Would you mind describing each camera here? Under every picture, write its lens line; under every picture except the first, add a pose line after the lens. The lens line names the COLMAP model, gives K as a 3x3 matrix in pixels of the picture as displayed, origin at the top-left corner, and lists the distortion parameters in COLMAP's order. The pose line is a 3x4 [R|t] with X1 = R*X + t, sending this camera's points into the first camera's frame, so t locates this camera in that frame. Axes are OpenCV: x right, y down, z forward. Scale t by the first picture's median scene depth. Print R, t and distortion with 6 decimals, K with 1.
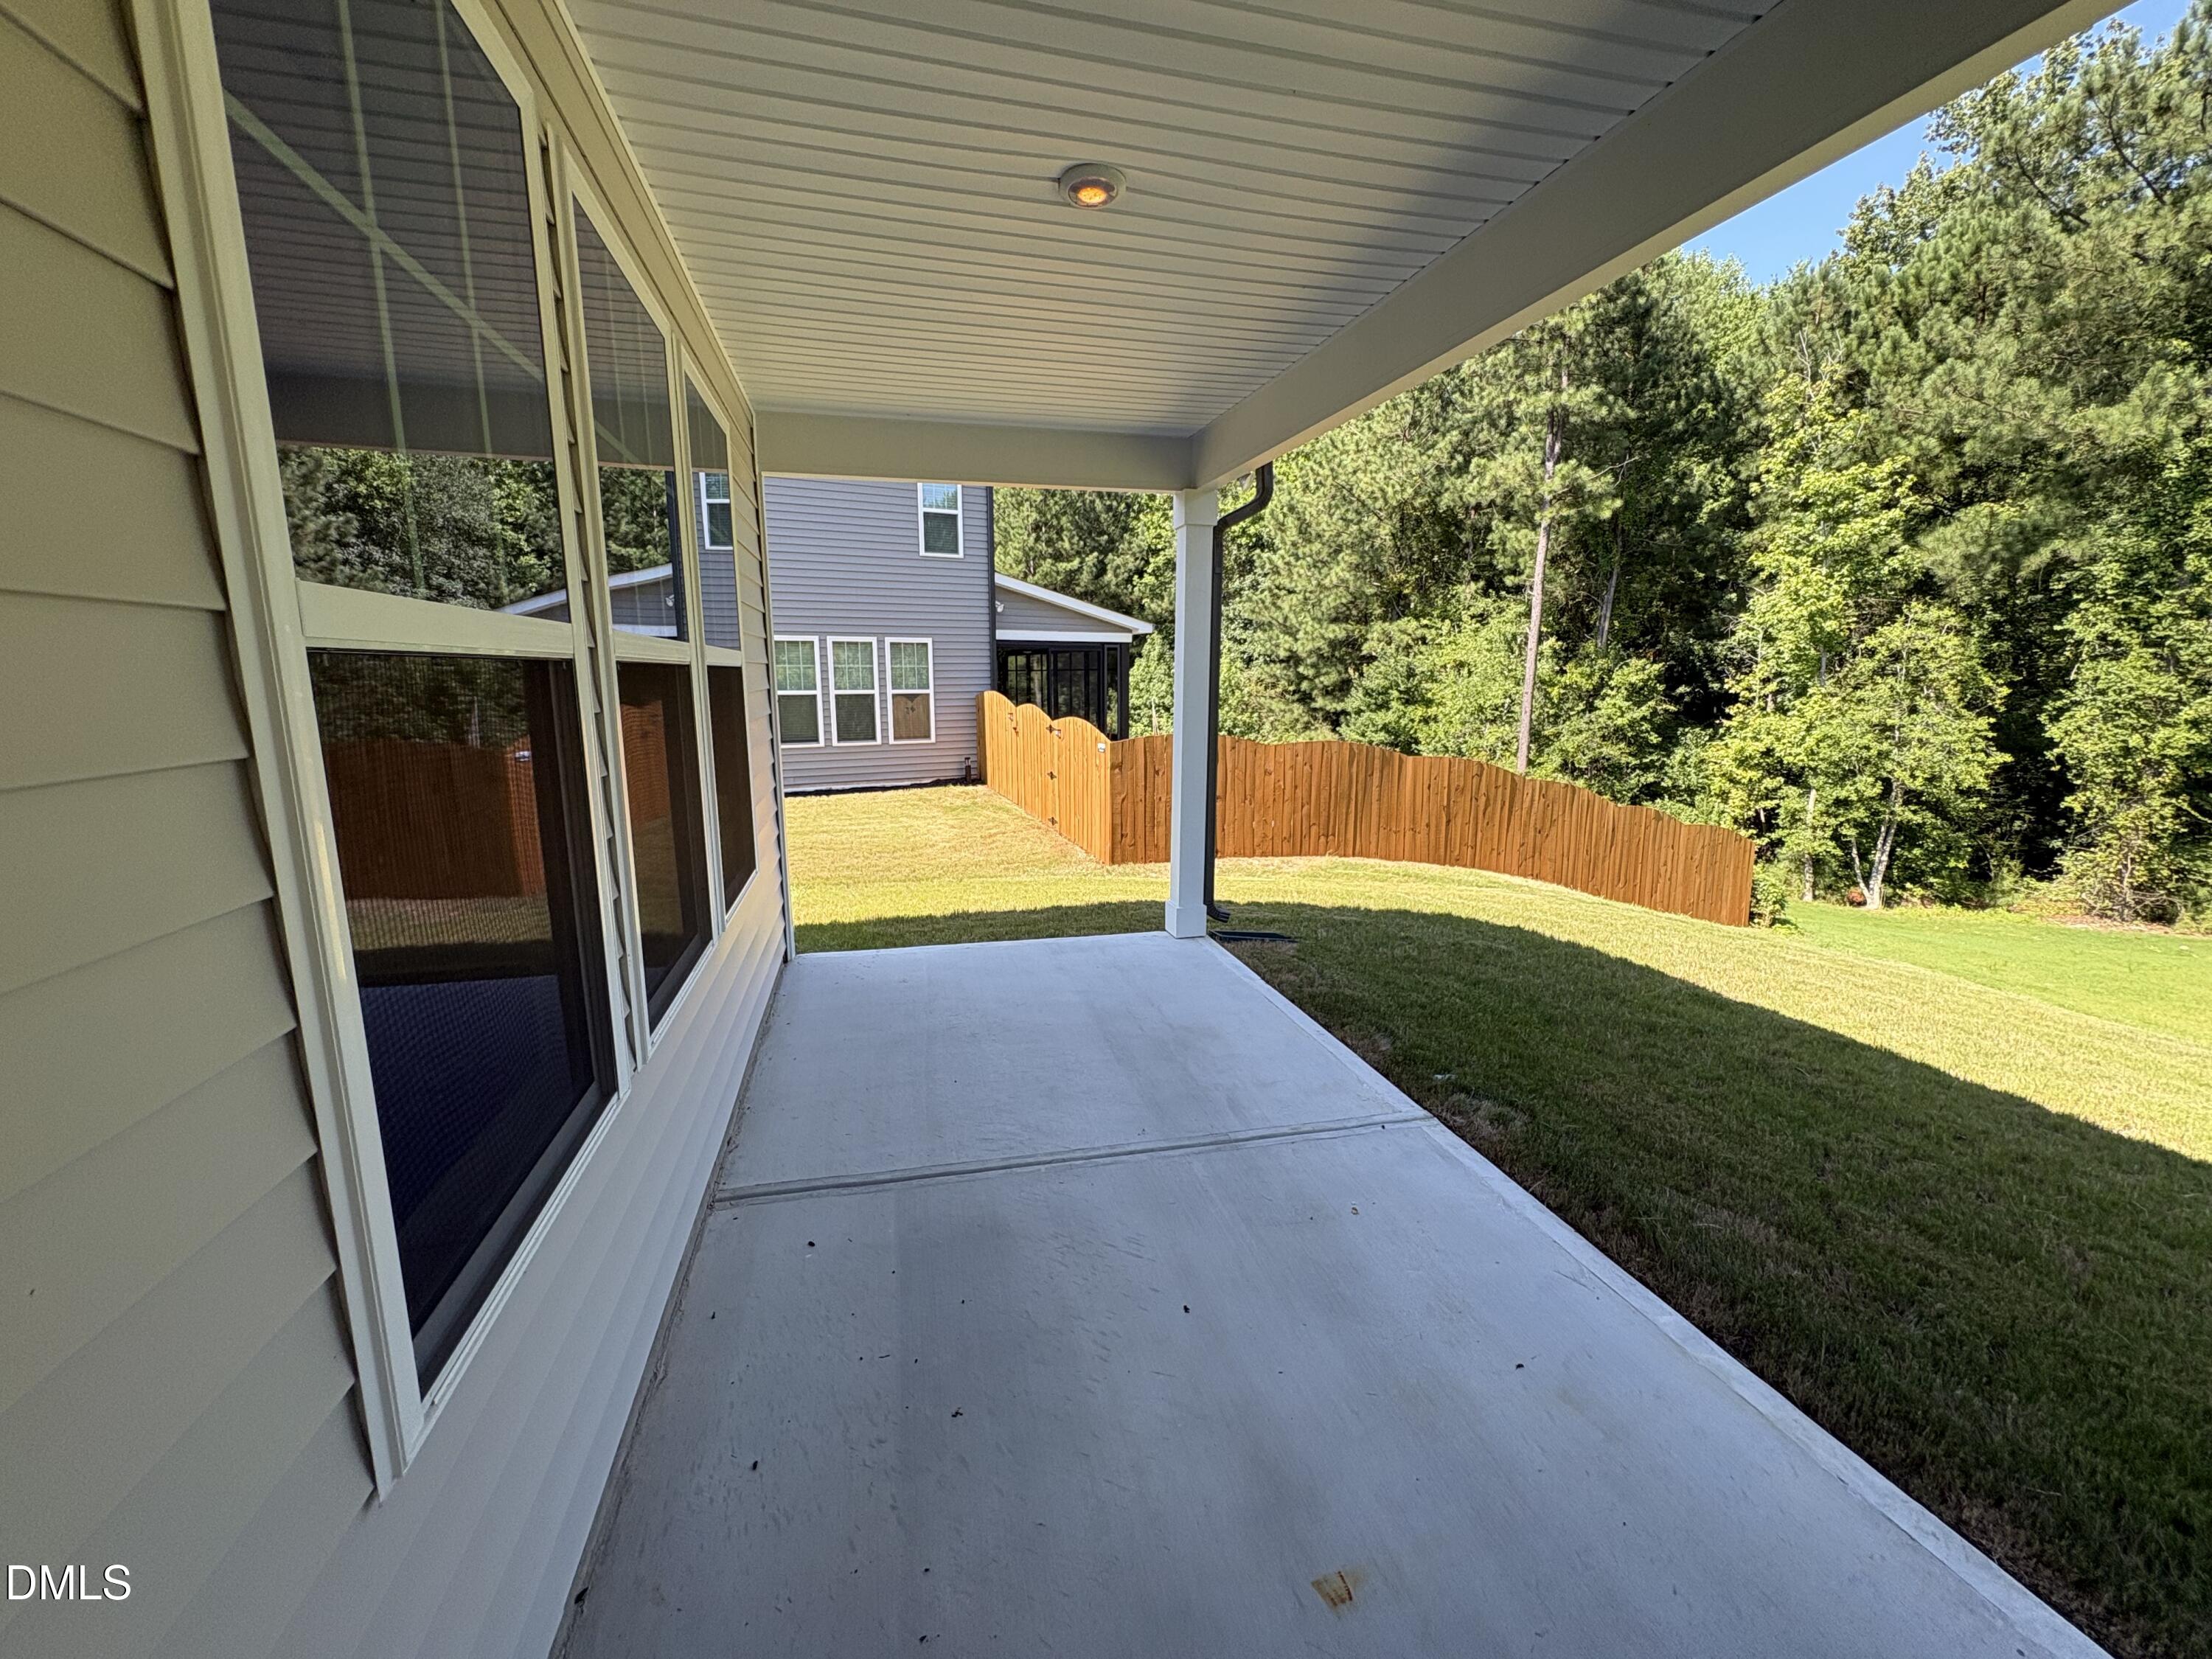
lens RADIAL K [[884.2, 0, 1096.8], [0, 884.2, 829.0], [0, 0, 1]] dist [-0.001618, 0.001013]
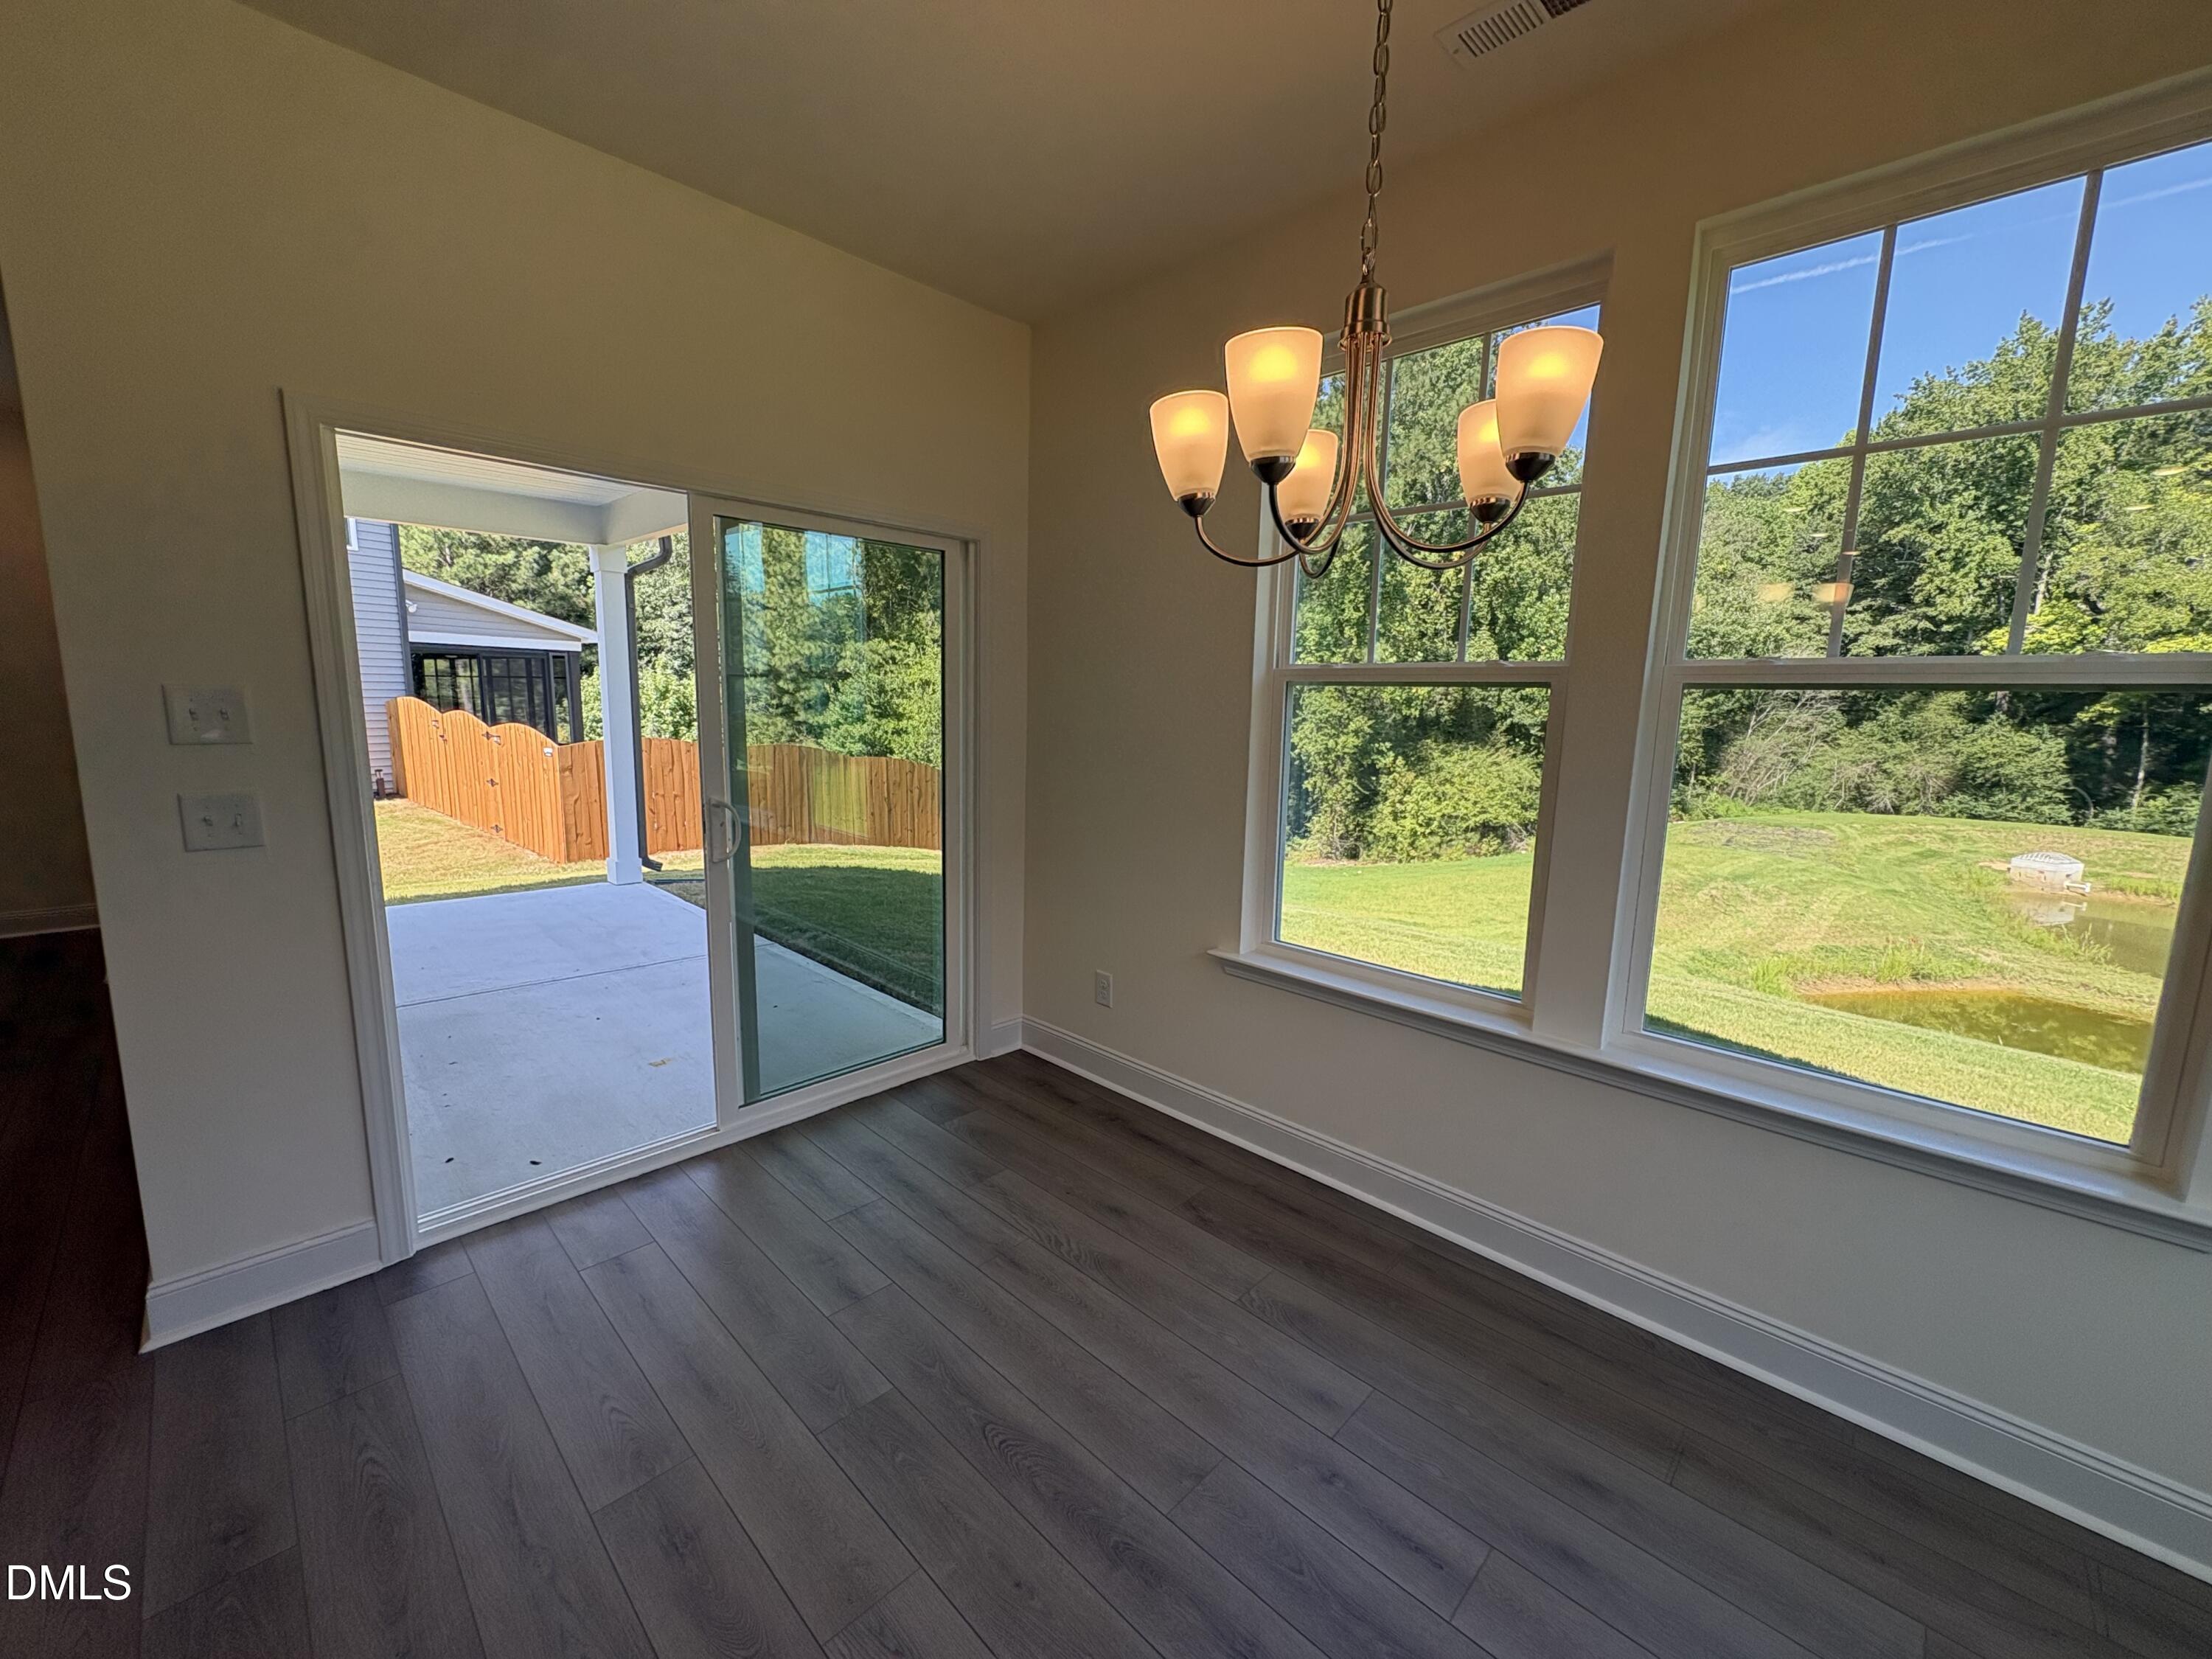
lens RADIAL K [[884.2, 0, 1106.8], [0, 884.2, 827.4], [0, 0, 1]] dist [-0.001618, 0.001013]
pose [[0.848598, -0.057786, 0.525872, 0.004952], [0.068086, 0.997679, -0.000239, 0.019074], [-0.524638, 0.036007, 0.850564, -0.104065]]
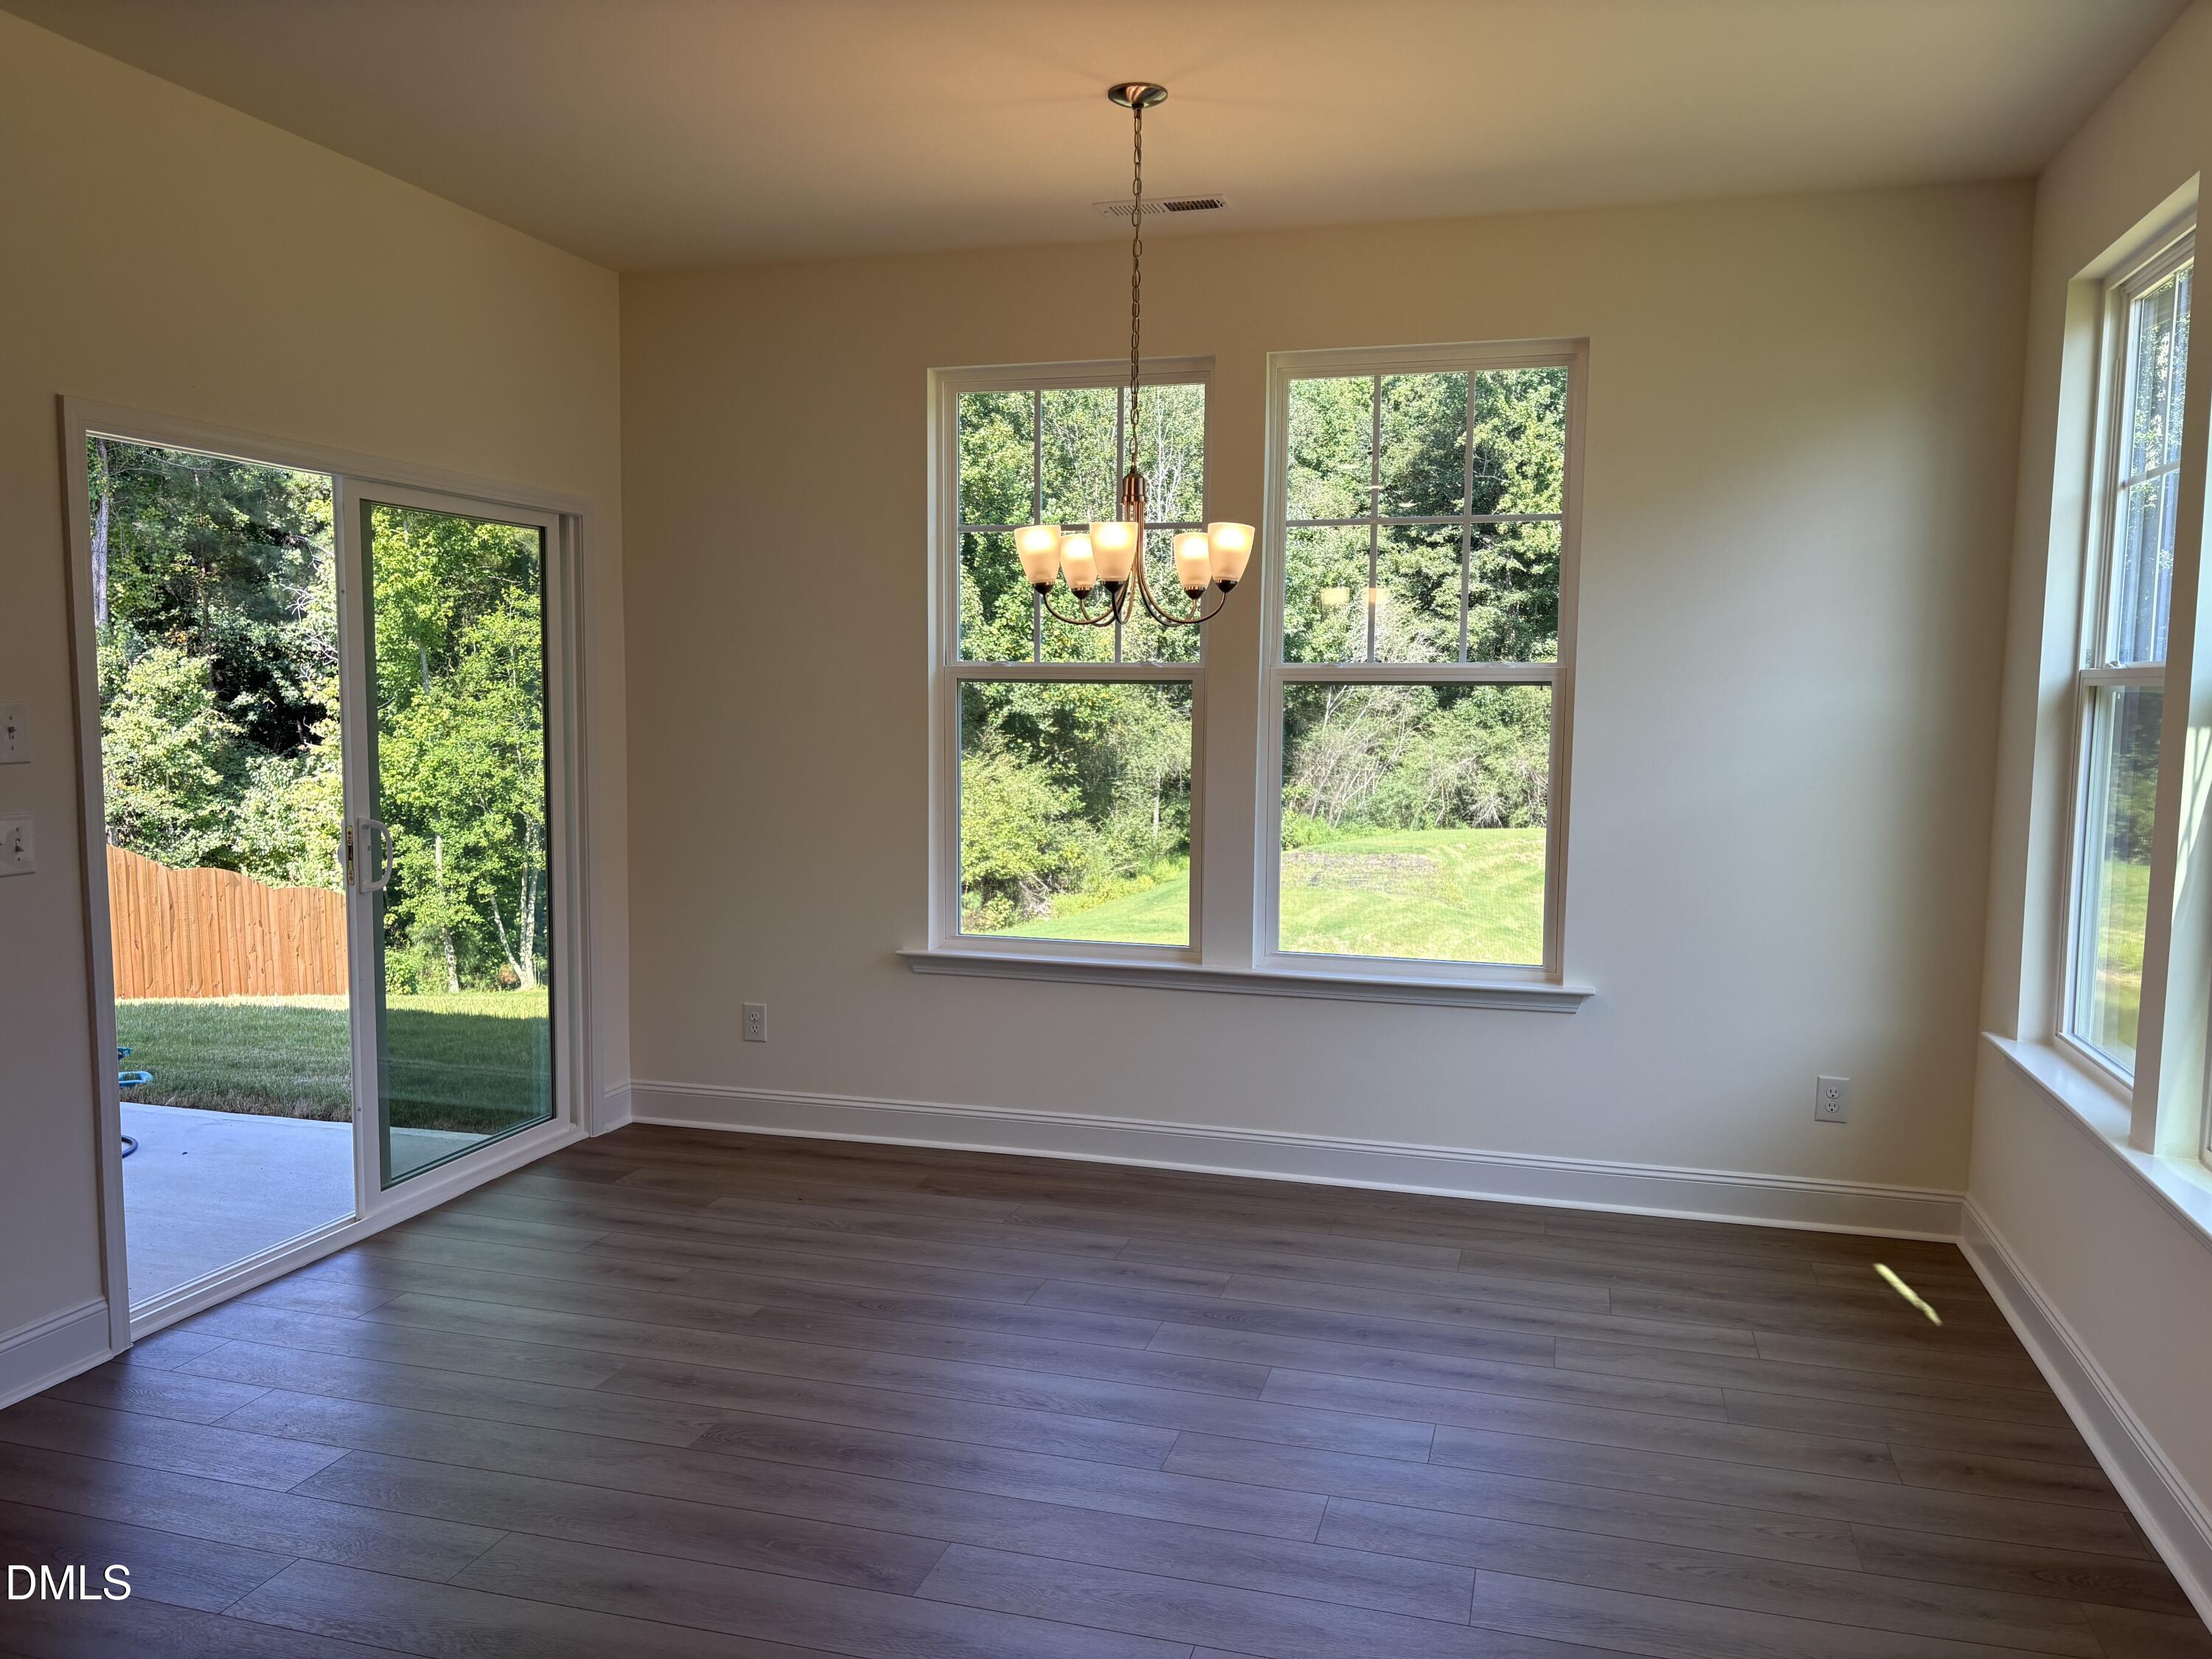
lens RADIAL K [[1657.5, 0, 1106.4], [0, 1657.5, 843.2], [0, 0, 1]] dist [0.055817, -0.048925]
pose [[0.495455, -0.077079, 0.865207, -0.092710], [0.139220, 0.990225, 0.008494, 0.024229], [-0.857404, 0.116246, 0.501343, -0.143215]]
